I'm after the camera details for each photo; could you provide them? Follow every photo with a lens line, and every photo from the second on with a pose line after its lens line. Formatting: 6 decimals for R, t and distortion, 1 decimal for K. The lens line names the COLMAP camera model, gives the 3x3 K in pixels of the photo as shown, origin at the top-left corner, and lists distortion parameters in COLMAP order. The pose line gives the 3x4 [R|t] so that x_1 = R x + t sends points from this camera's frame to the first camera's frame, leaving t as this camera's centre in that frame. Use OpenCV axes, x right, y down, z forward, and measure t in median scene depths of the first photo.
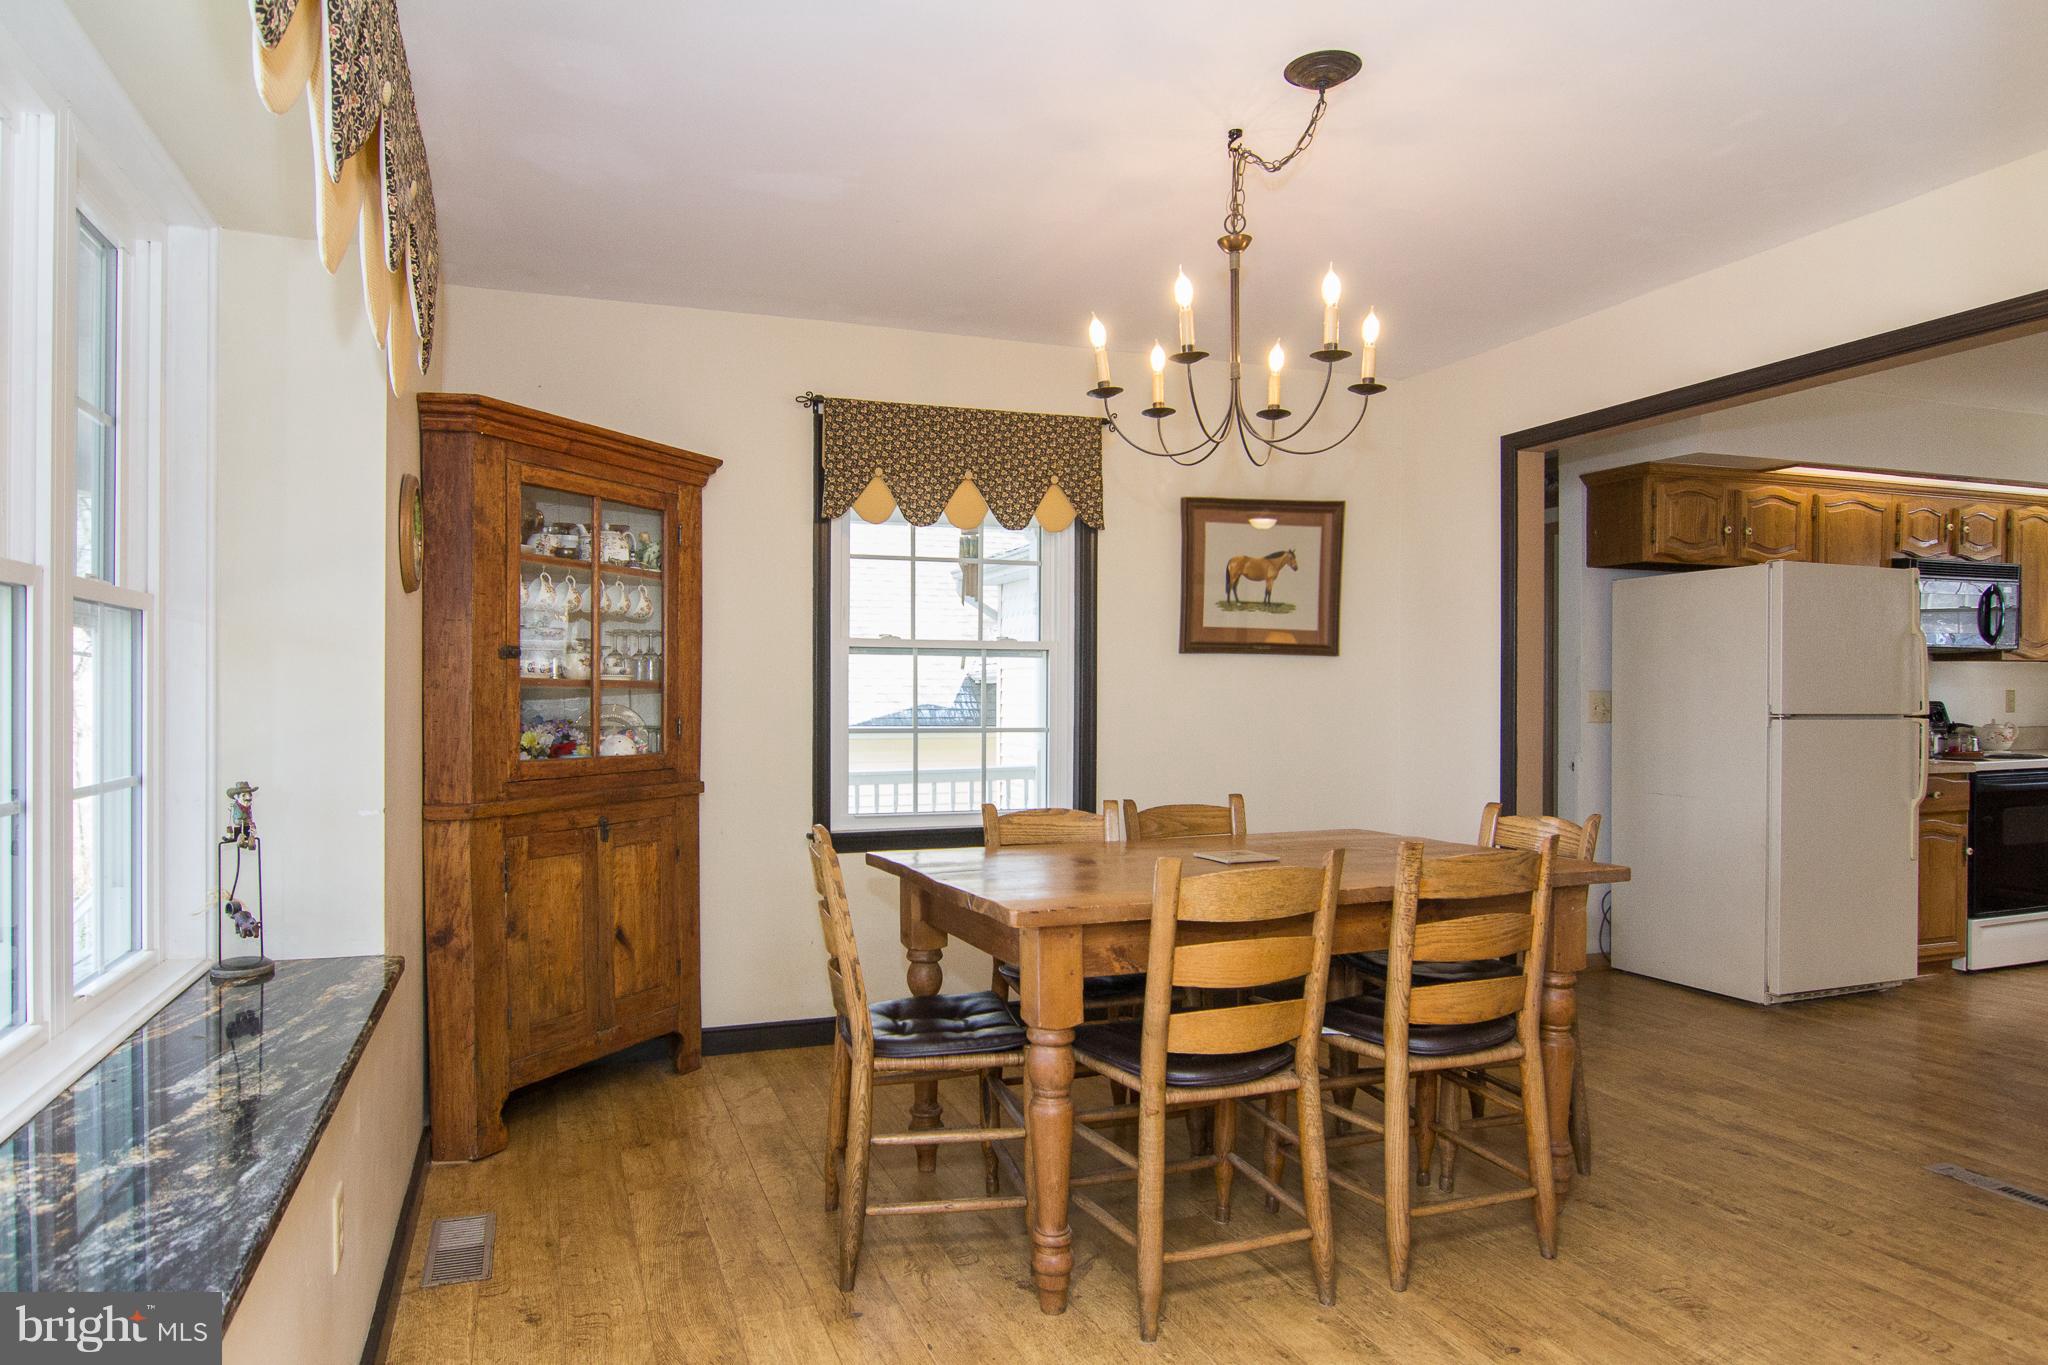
lens RADIAL K [[1270.1, 0, 1086.9], [0, 1270.1, 681.6], [0, 0, 1]] dist [0.001103, -0.002658]
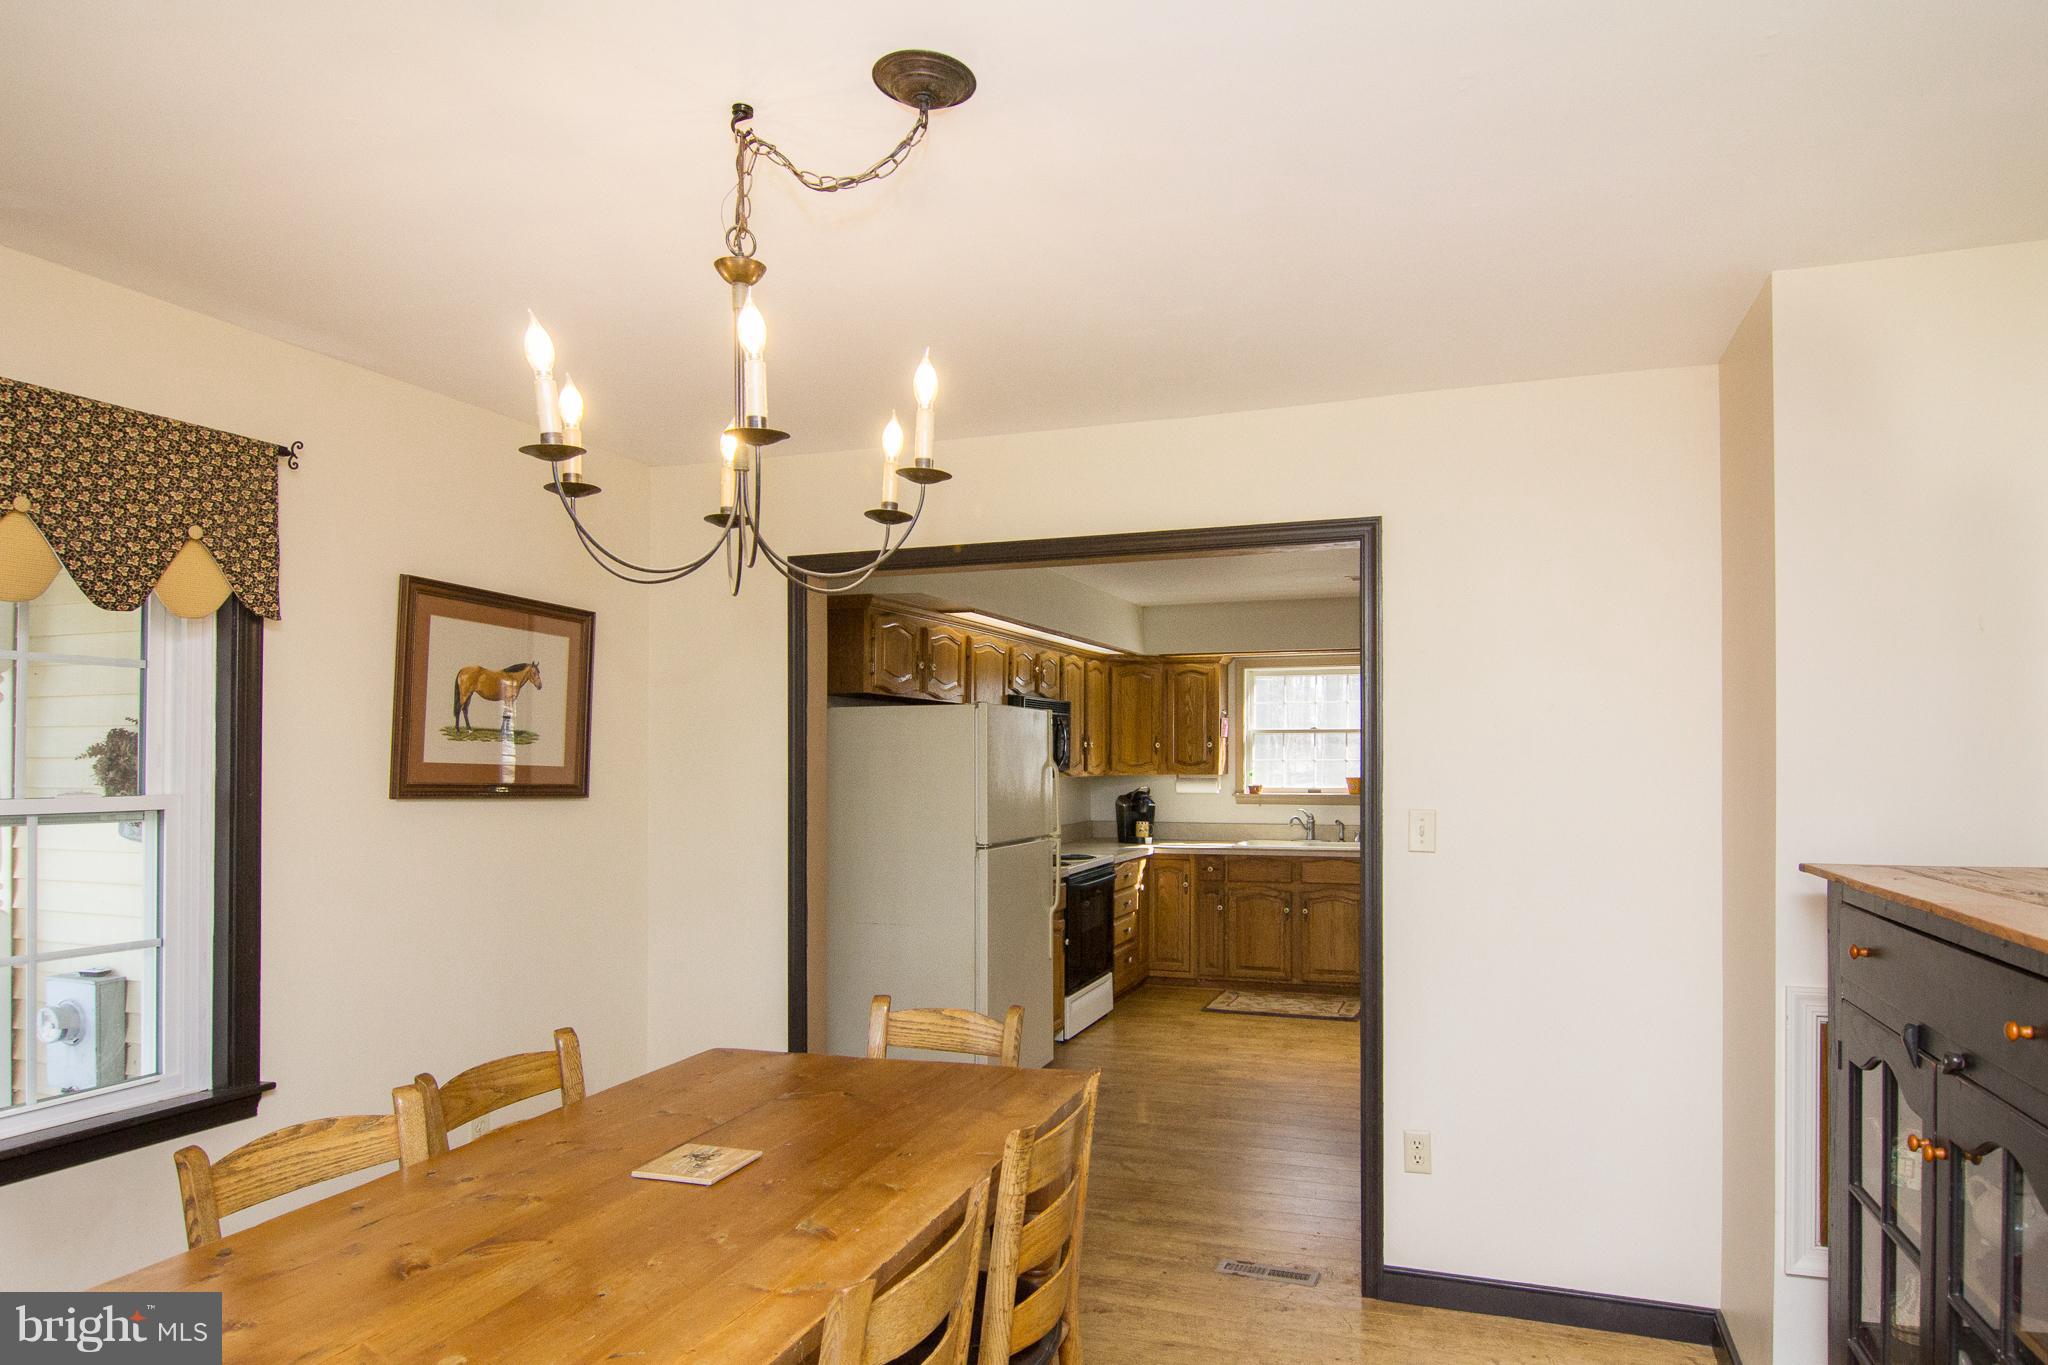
lens RADIAL K [[1158.6, 0, 1095.9], [0, 1158.6, 741.6], [0, 0, 1]] dist [-0.002673, -0.001241]
pose [[0.662270, 0.019140, 0.749020, -0.151771], [-0.022108, 0.999738, -0.005999, -0.064657], [-0.748939, -0.012586, 0.662520, 0.307987]]
